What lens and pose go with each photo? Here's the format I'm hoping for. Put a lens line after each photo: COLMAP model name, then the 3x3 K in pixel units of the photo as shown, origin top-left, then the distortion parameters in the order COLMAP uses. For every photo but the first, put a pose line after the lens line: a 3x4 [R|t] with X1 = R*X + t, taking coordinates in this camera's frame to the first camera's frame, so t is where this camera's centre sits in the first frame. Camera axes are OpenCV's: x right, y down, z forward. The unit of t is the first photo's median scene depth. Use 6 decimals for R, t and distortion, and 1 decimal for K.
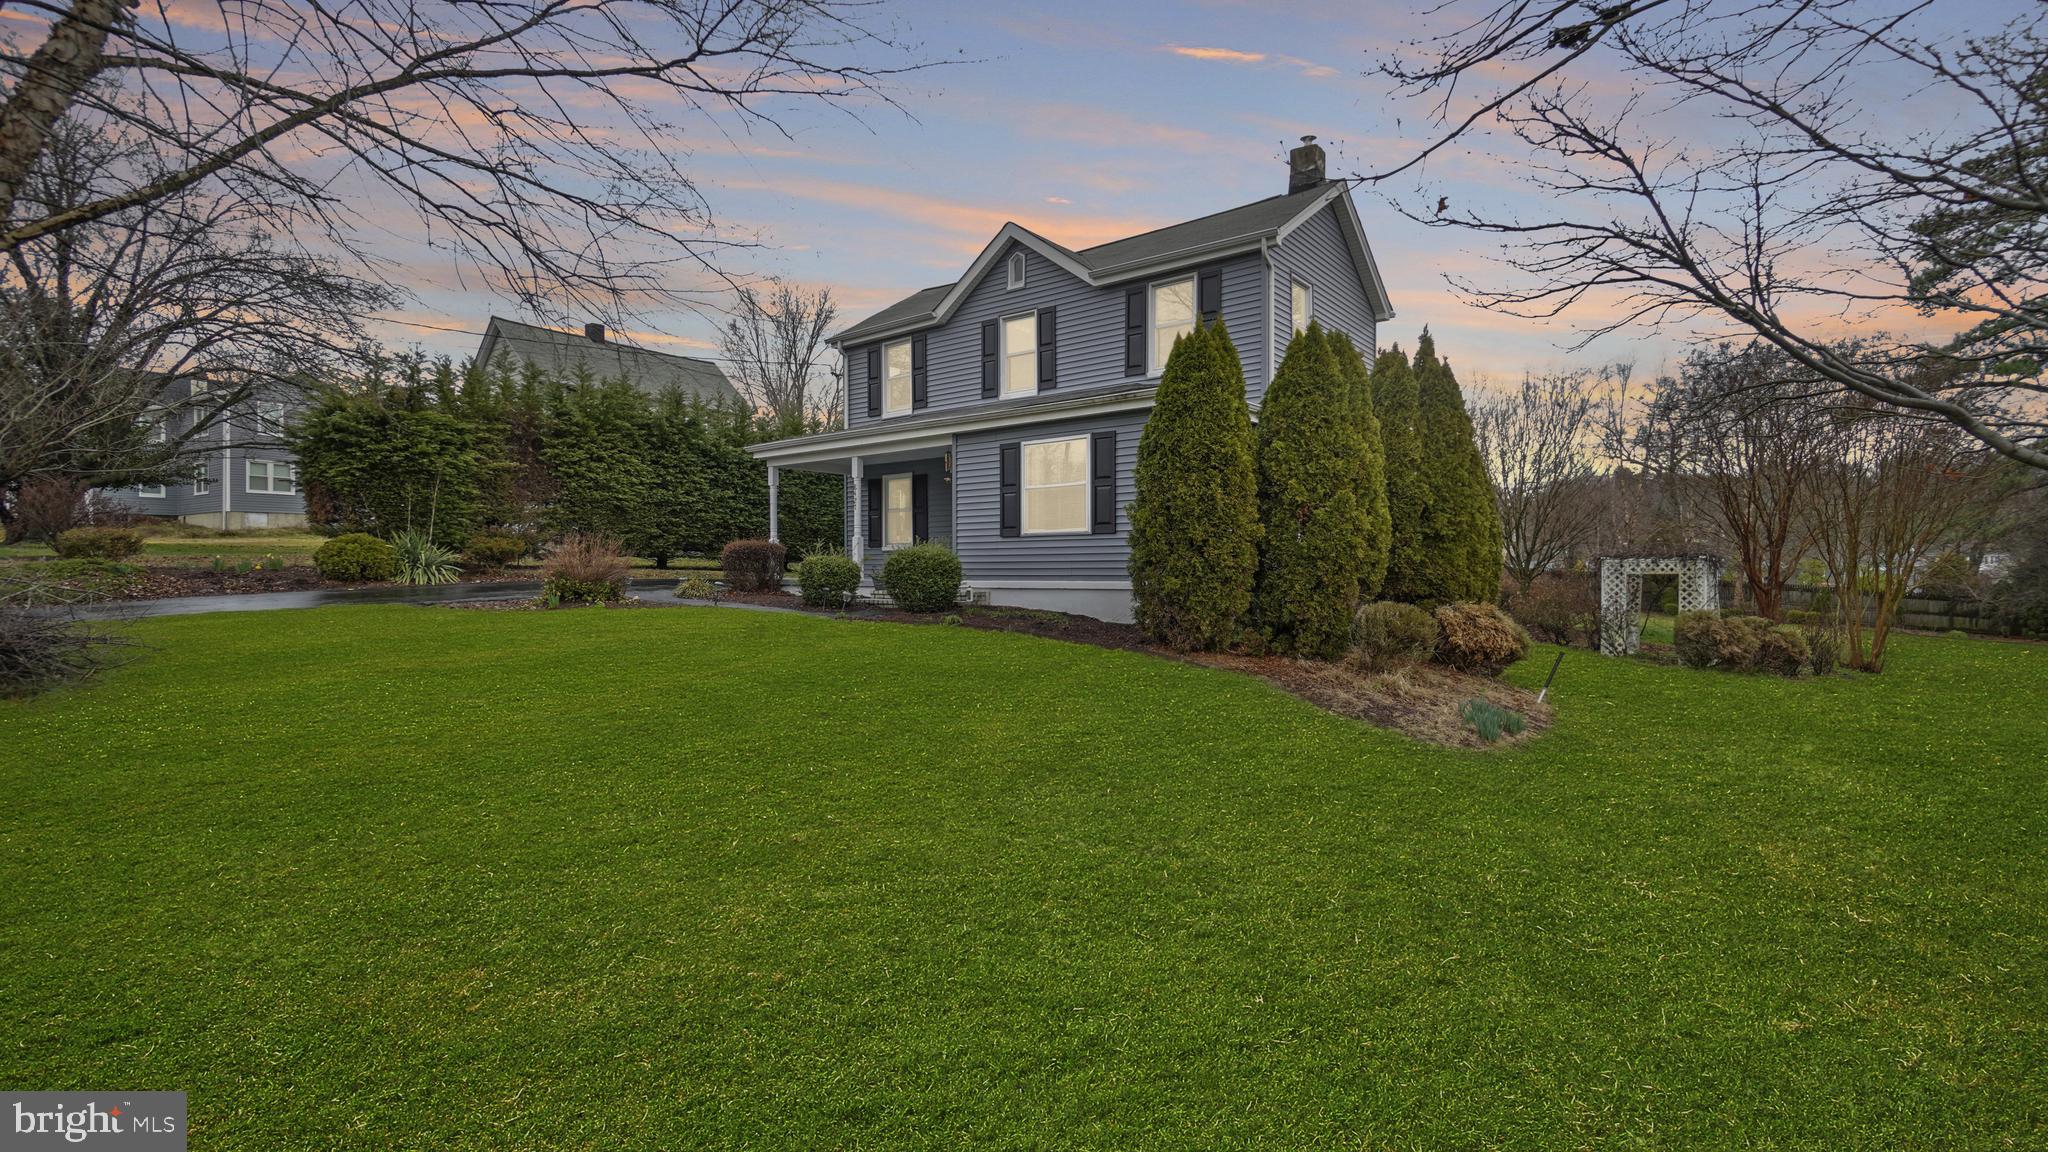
lens RADIAL K [[854.5, 0, 1024.0], [0, 854.5, 576.0], [0, 0, 1]] dist [0.000237, -0.003034]
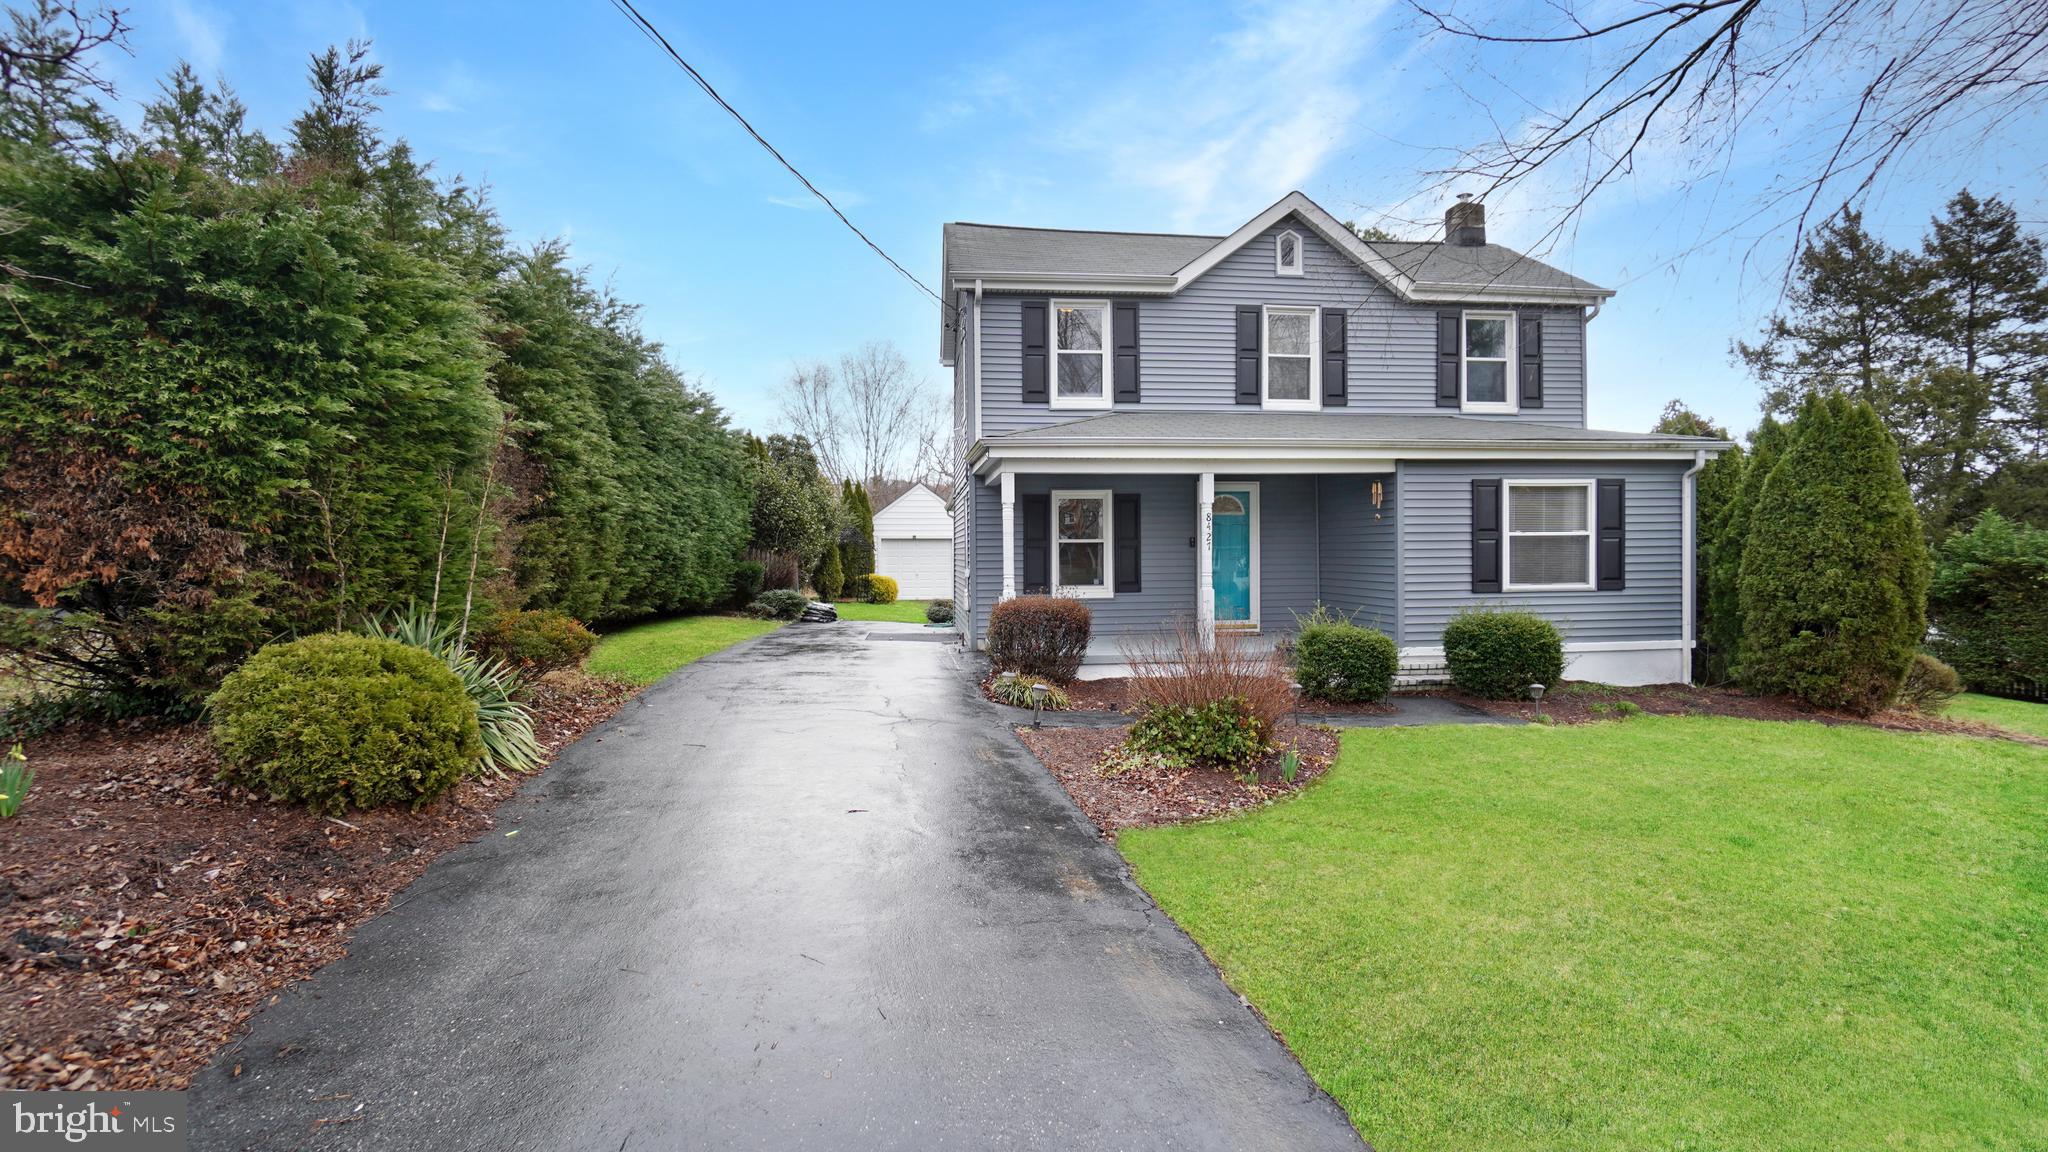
lens RADIAL K [[854.5, 0, 1024.0], [0, 854.5, 576.0], [0, 0, 1]] dist [0.000237, -0.003034]
pose [[0.725074, -0.019677, 0.688390, -0.734648], [0.014917, 0.999806, 0.012867, -0.063511], [-0.688510, 0.000940, 0.725227, 0.569069]]
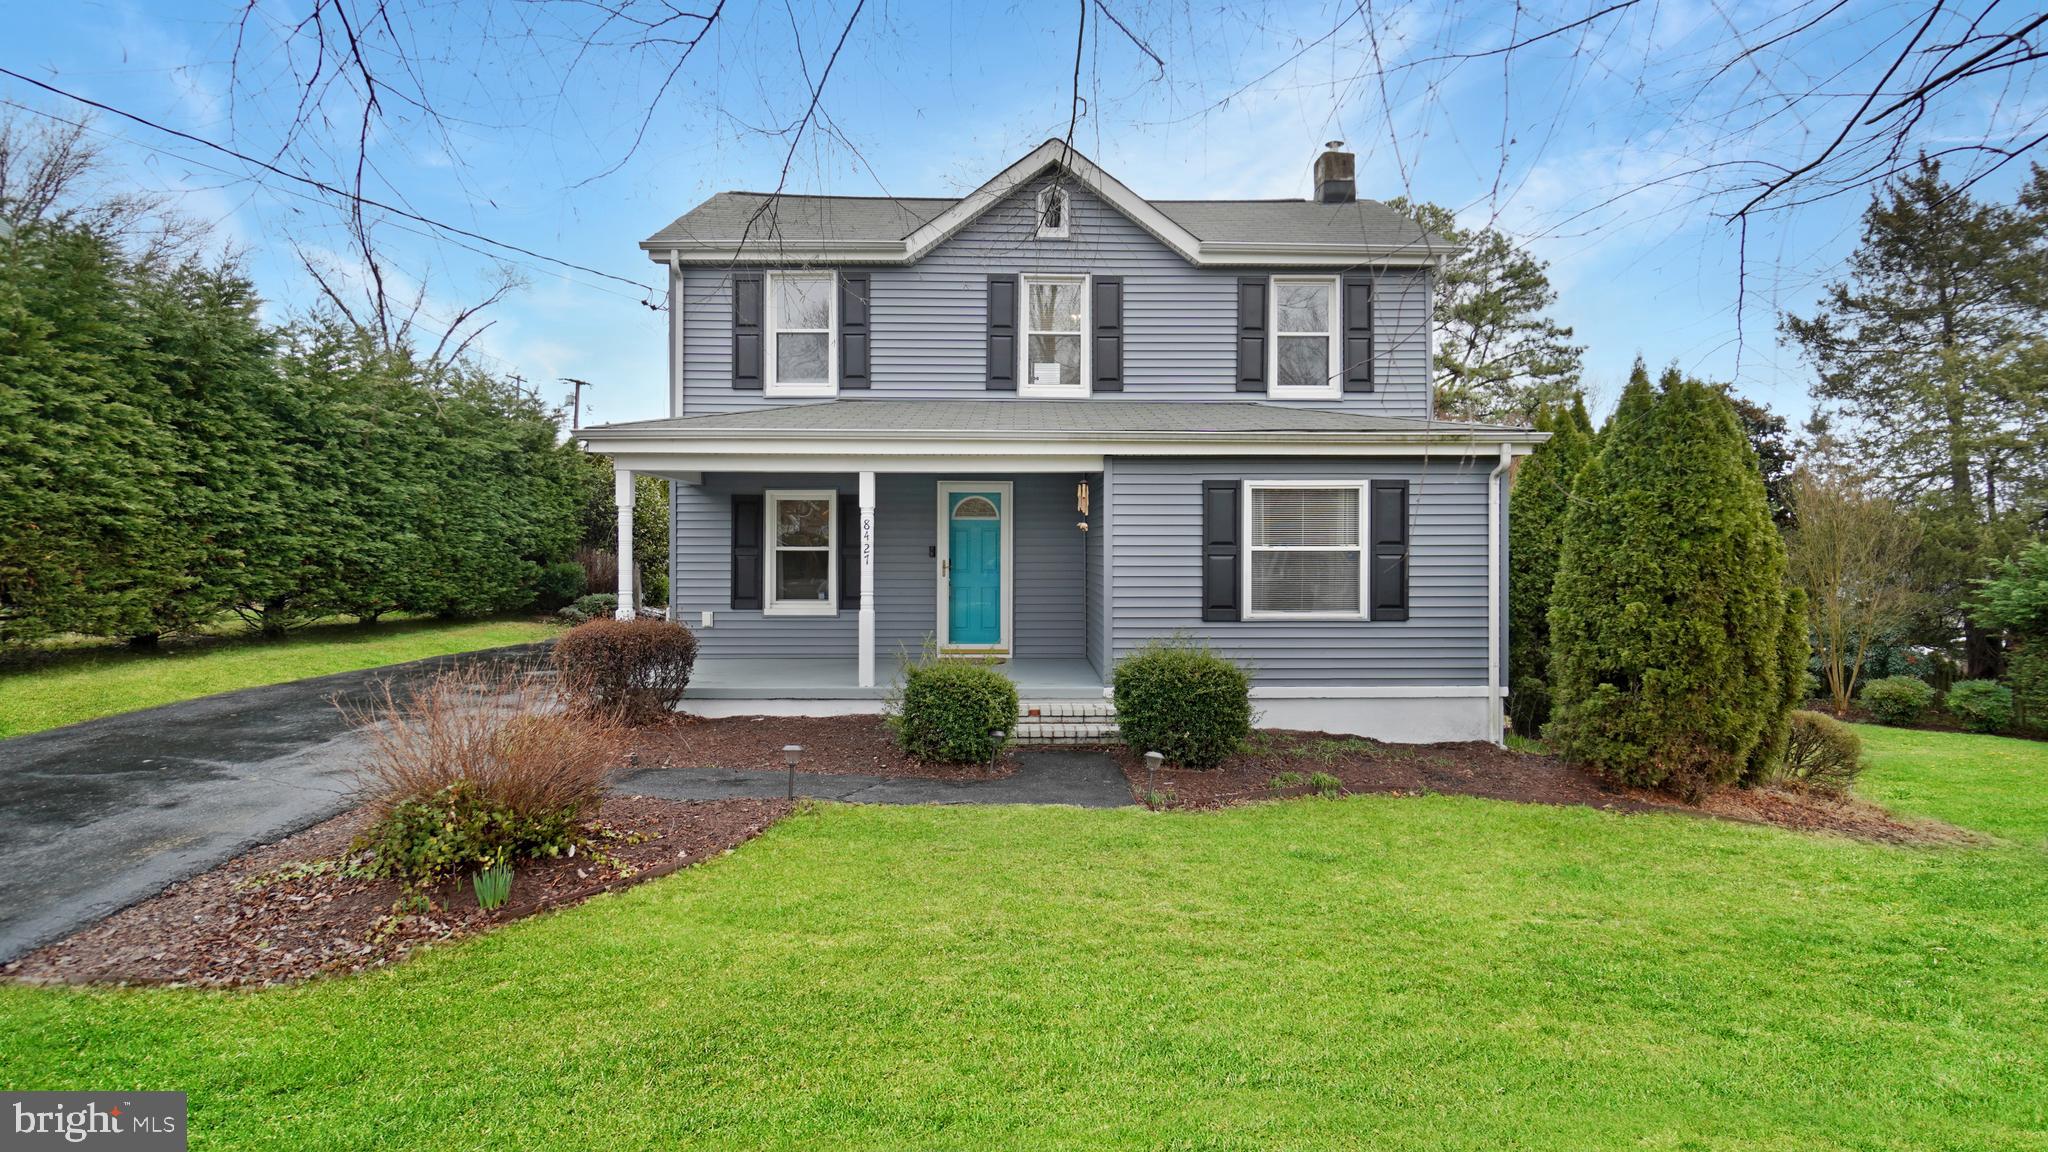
lens RADIAL K [[875.3, 0, 1016.4], [0, 875.3, 555.2], [0, 0, 1]] dist [-0.004707, -0.000626]
pose [[0.789311, 0.001242, 0.613992, -0.450358], [0.002878, 0.999979, -0.005723, -0.075165], [-0.613987, 0.006284, 0.789291, 0.451437]]
